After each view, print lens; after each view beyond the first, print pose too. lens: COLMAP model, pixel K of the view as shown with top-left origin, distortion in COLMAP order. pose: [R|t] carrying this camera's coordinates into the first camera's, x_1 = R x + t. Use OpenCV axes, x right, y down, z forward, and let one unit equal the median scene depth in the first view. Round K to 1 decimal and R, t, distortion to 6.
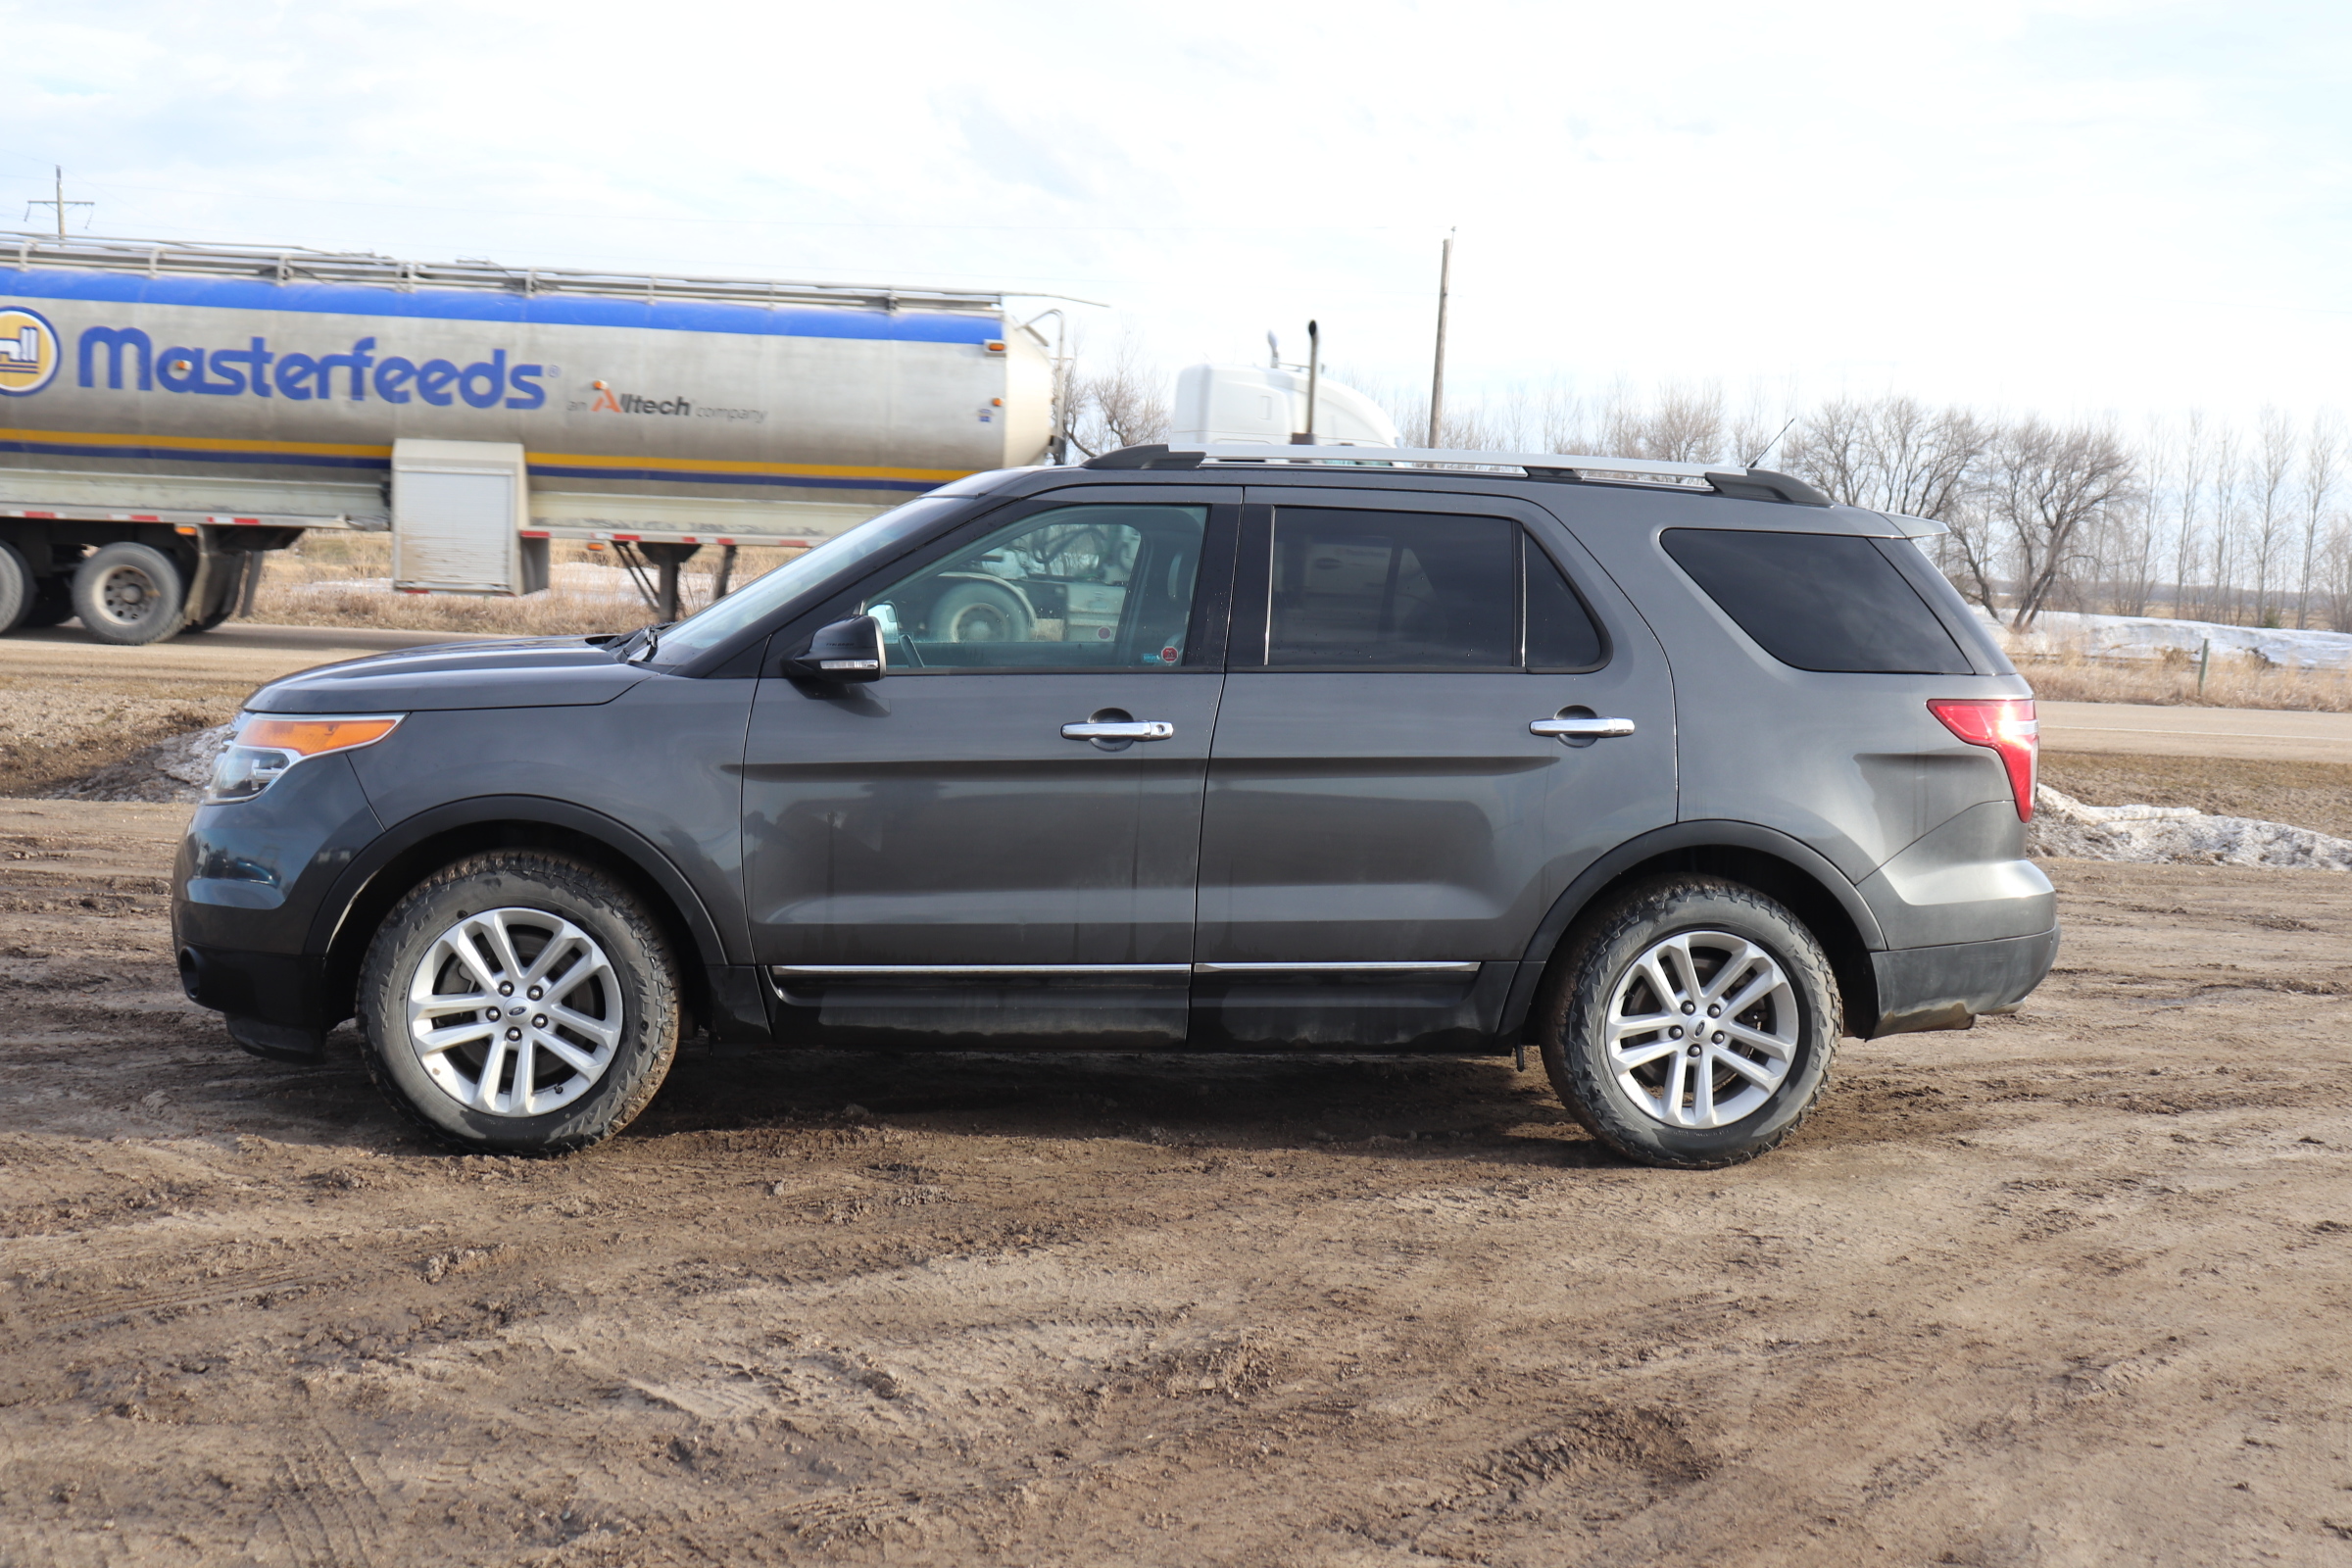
lens RADIAL K [[2497.9, 0, 1173.5], [0, 2497.9, 782.9], [0, 0, 1]] dist [-0.011772, 0.000000]
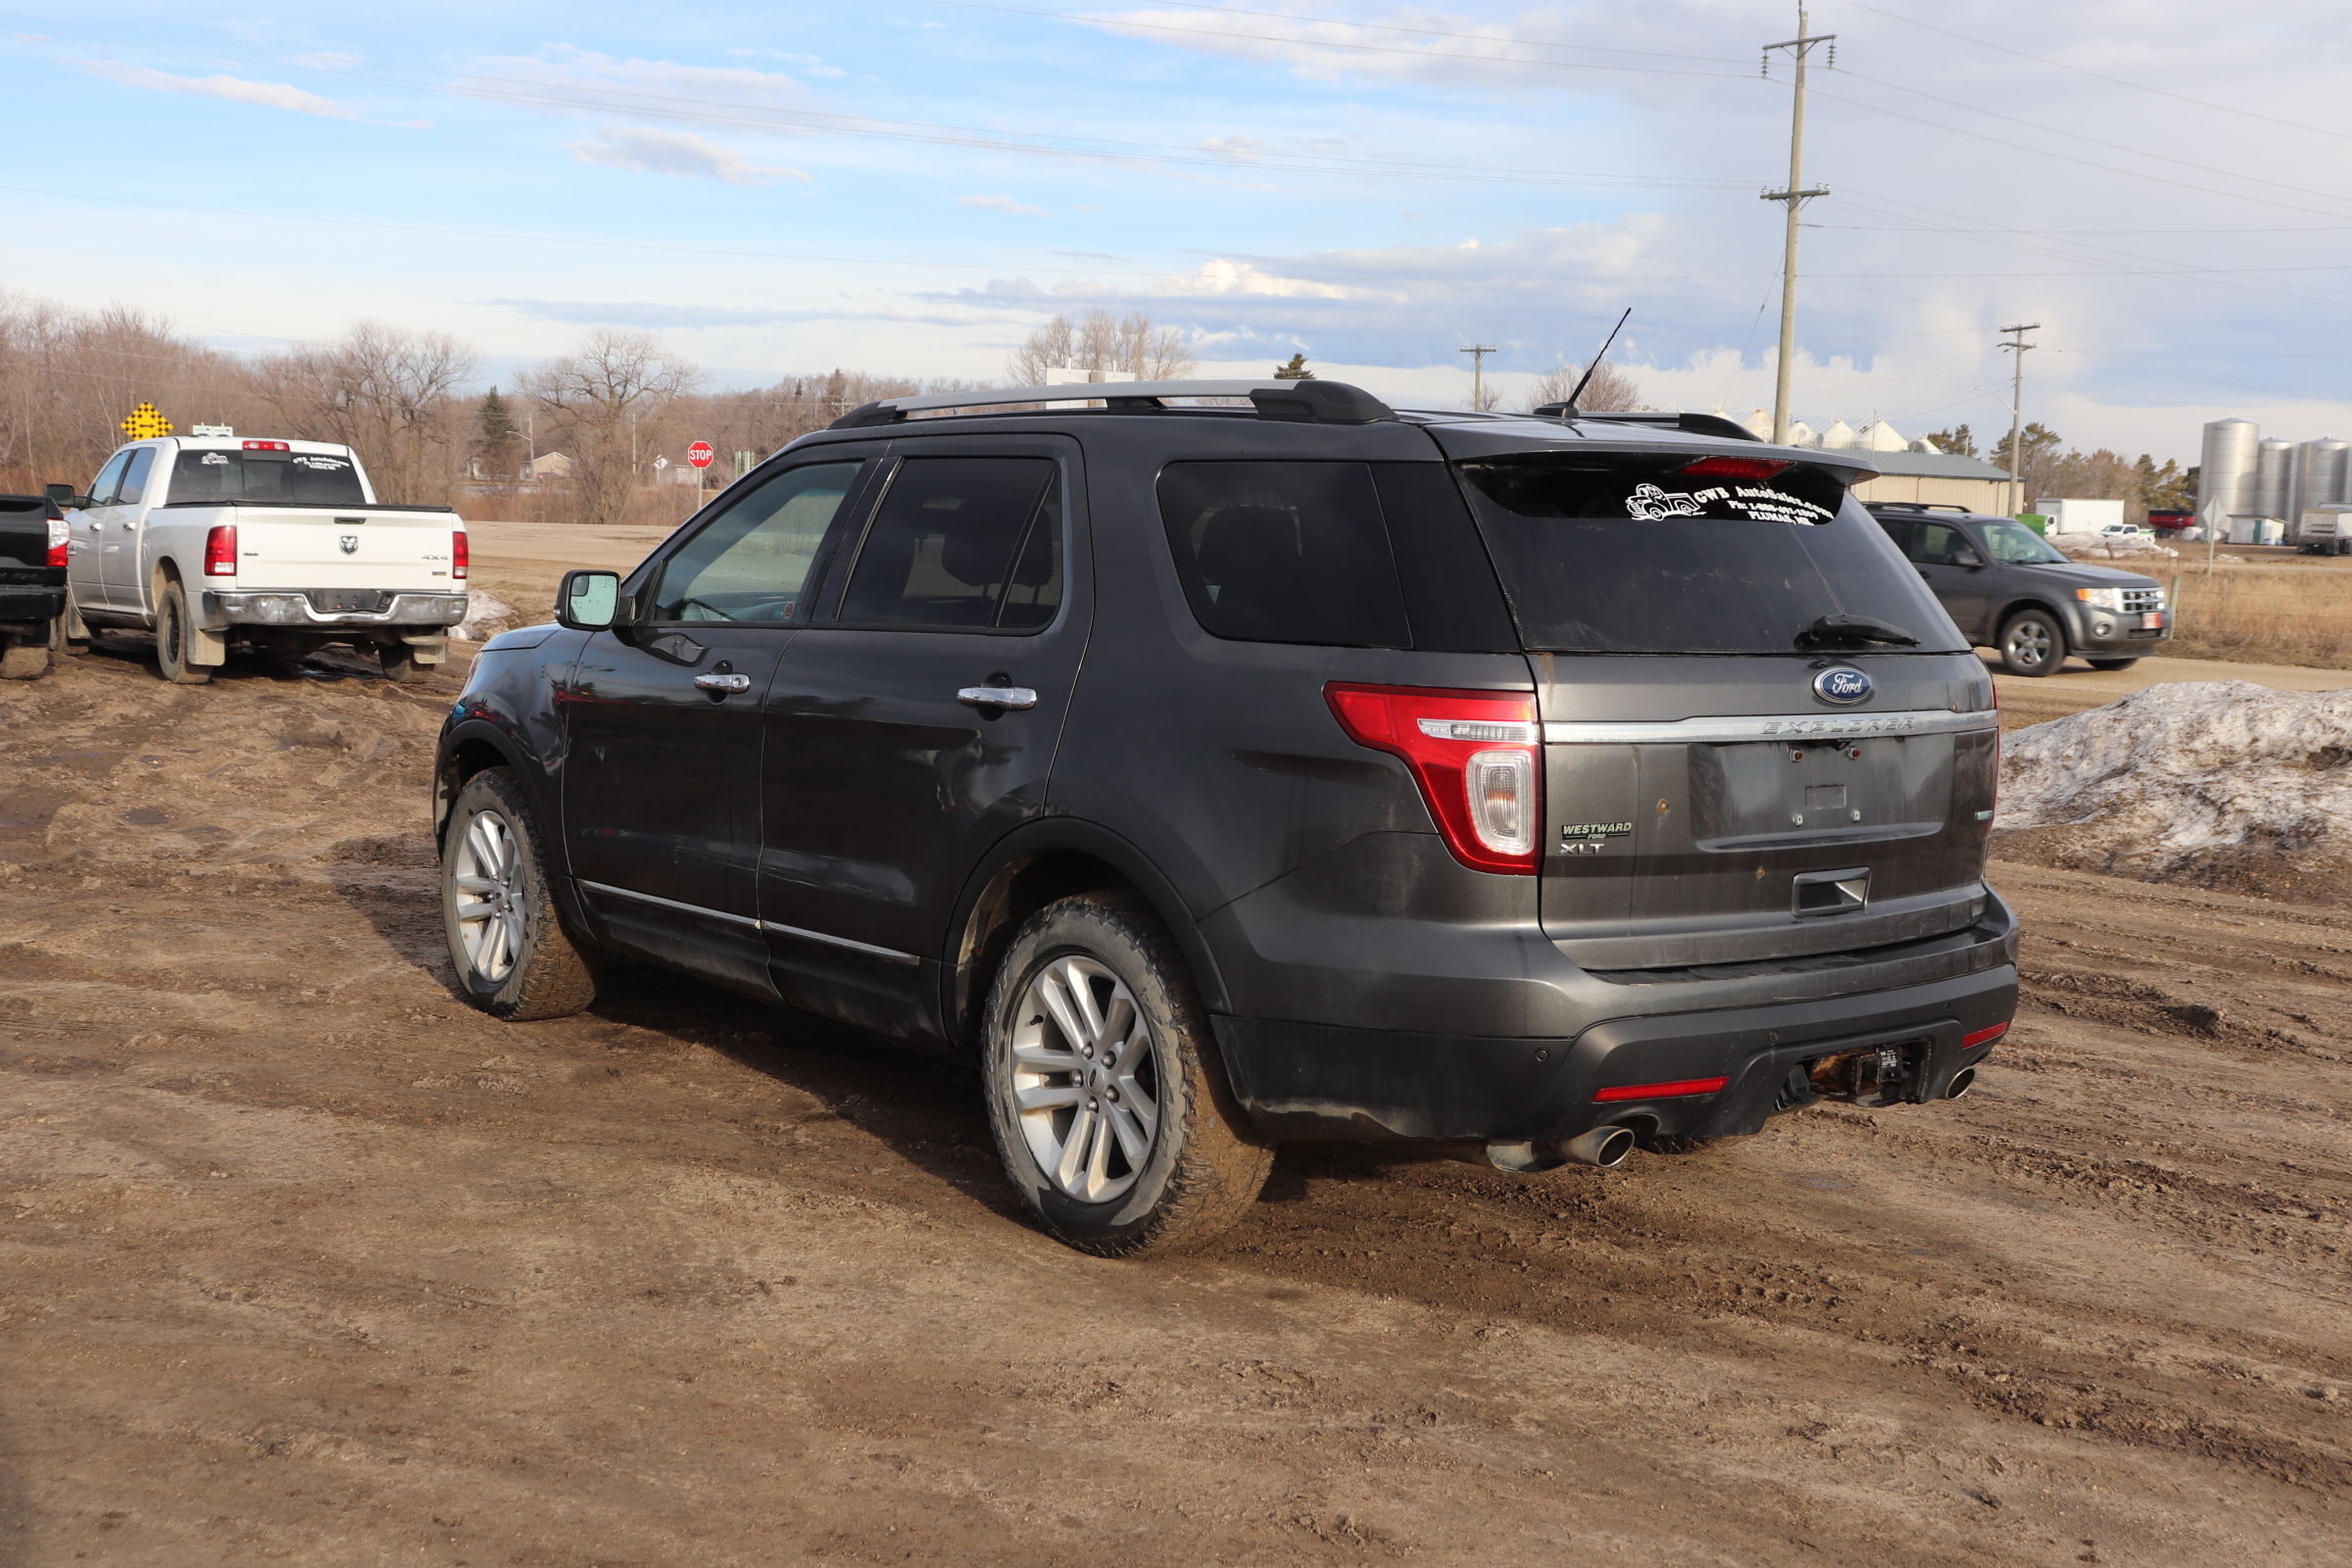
lens RADIAL K [[2497.9, 0, 1175.4], [0, 2497.9, 792.1], [0, 0, 1]] dist [-0.011772, 0.000000]
pose [[0.530737, 0.065767, -0.844981, 0.919731], [-0.084555, 0.996119, 0.024421, -0.016169], [0.843308, 0.058486, 0.534239, 0.596120]]
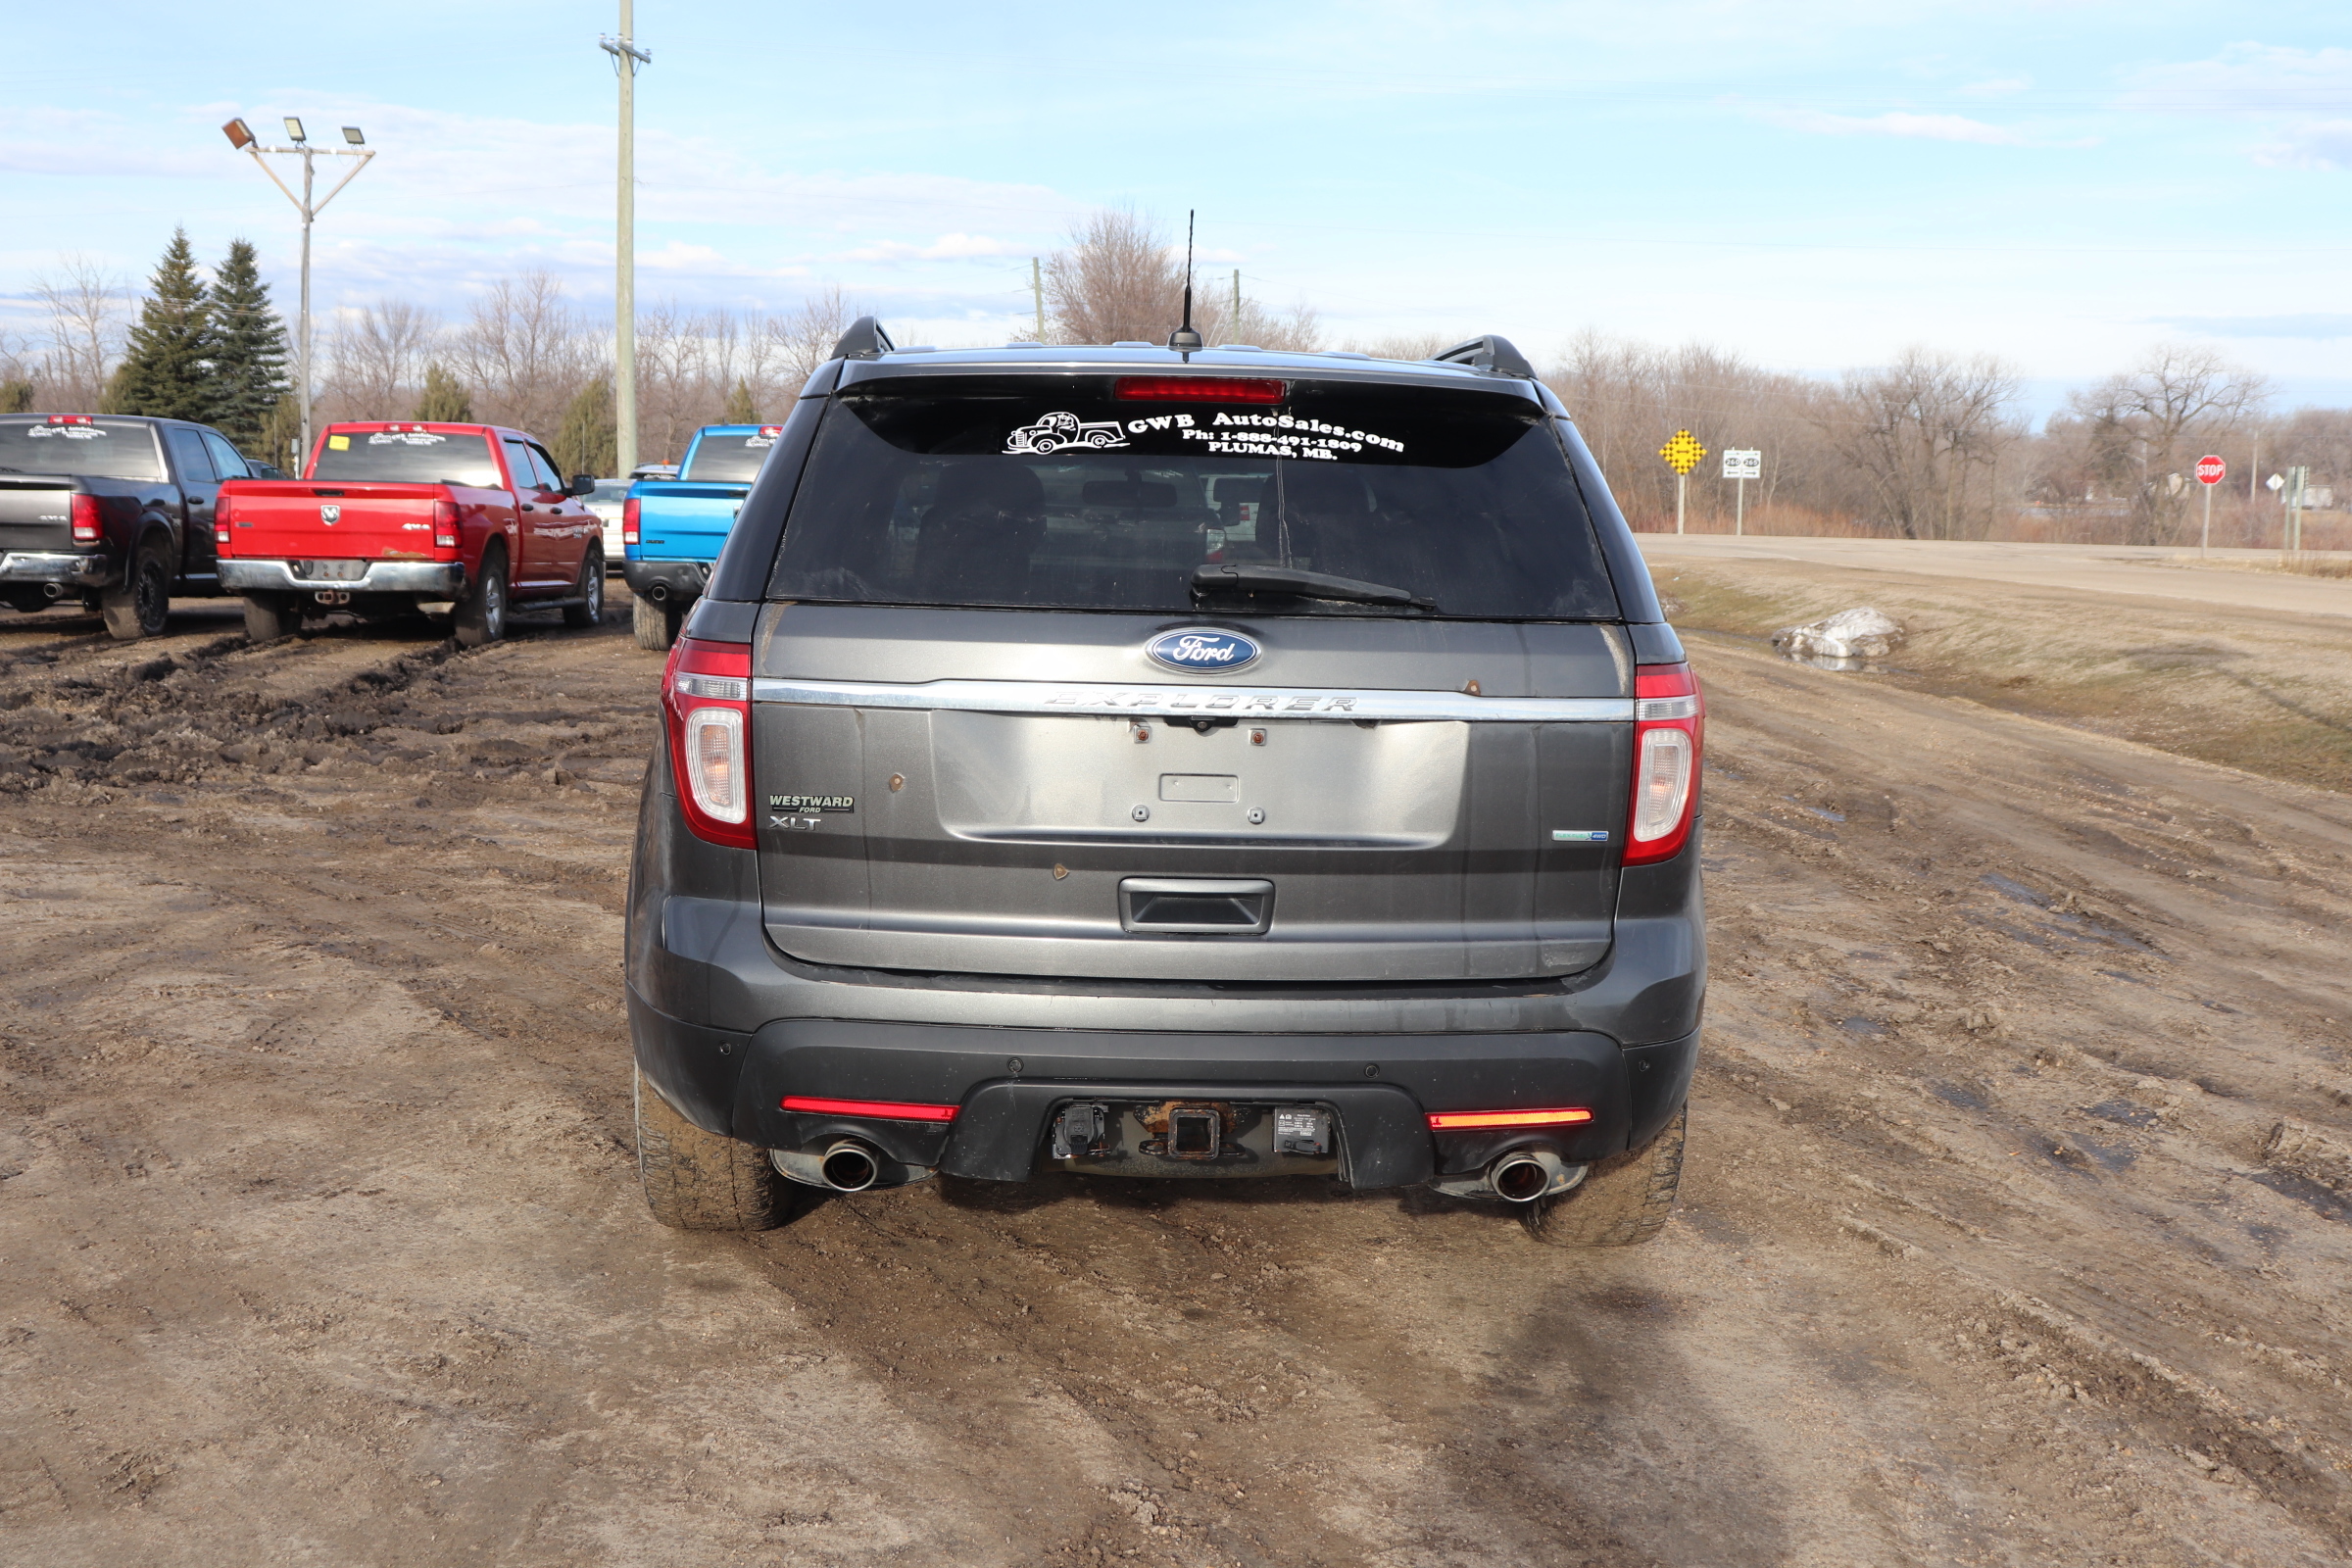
lens RADIAL K [[2497.9, 0, 1185.4], [0, 2497.9, 775.2], [0, 0, 1]] dist [-0.011772, 0.000000]
pose [[-0.053983, 0.065417, -0.996397, 0.999977], [-0.114708, 0.990840, 0.071267, -0.060849], [0.991931, 0.118142, -0.045985, 1.207739]]
